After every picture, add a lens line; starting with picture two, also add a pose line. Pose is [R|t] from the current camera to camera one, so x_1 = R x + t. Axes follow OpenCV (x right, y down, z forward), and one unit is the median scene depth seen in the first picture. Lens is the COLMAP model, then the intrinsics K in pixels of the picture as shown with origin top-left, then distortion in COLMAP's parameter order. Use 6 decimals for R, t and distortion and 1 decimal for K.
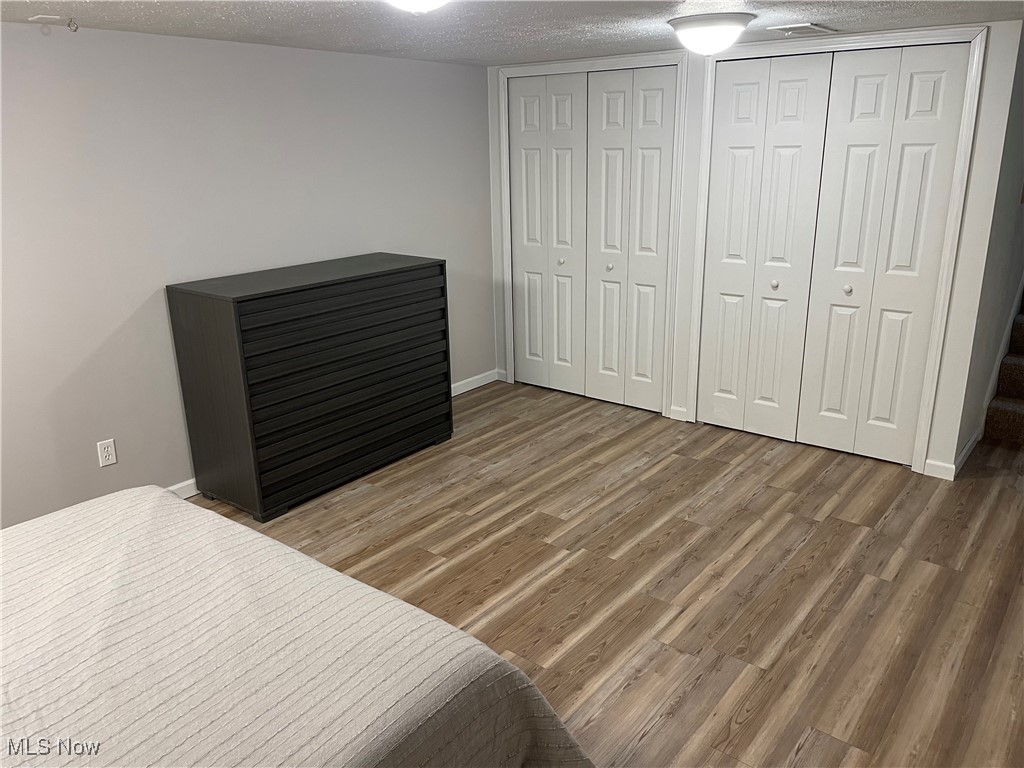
lens RADIAL K [[774.1, 0, 508.3], [0, 774.1, 383.3], [0, 0, 1]] dist [0.107170, -0.132014]
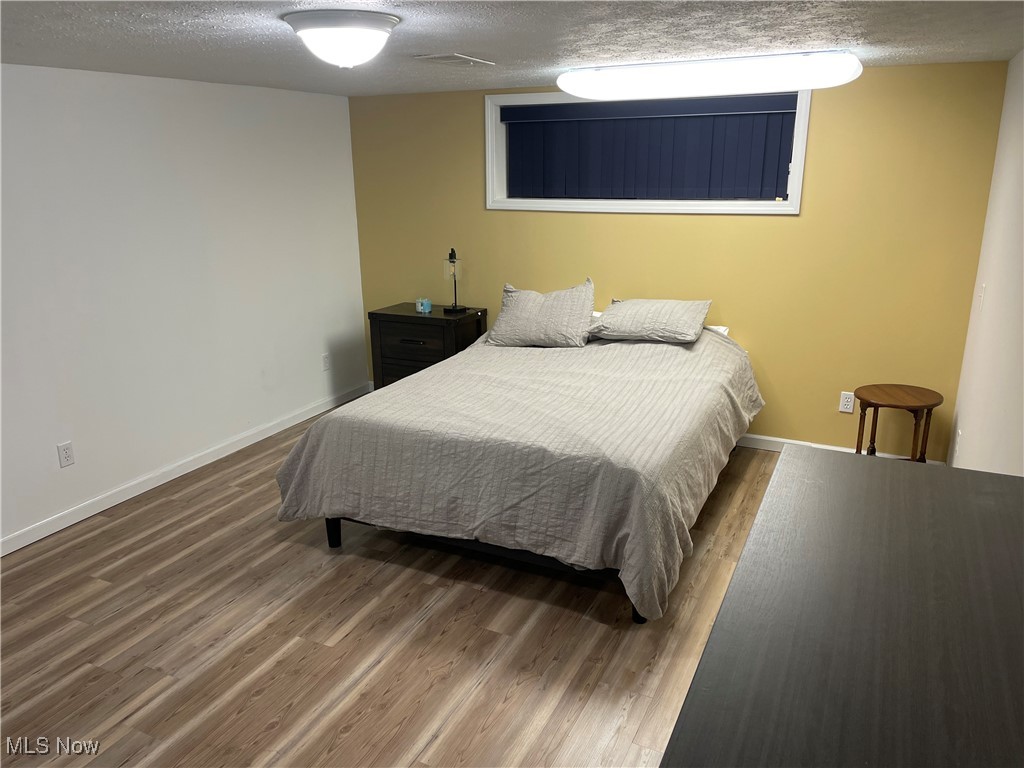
lens RADIAL K [[774.1, 0, 508.3], [0, 774.1, 383.3], [0, 0, 1]] dist [0.107170, -0.132014]
pose [[-0.976224, 0.084996, -0.199403, -0.052858], [-0.039009, 0.836008, 0.547329, -0.549546], [0.213223, 0.542095, -0.812815, 1.701551]]
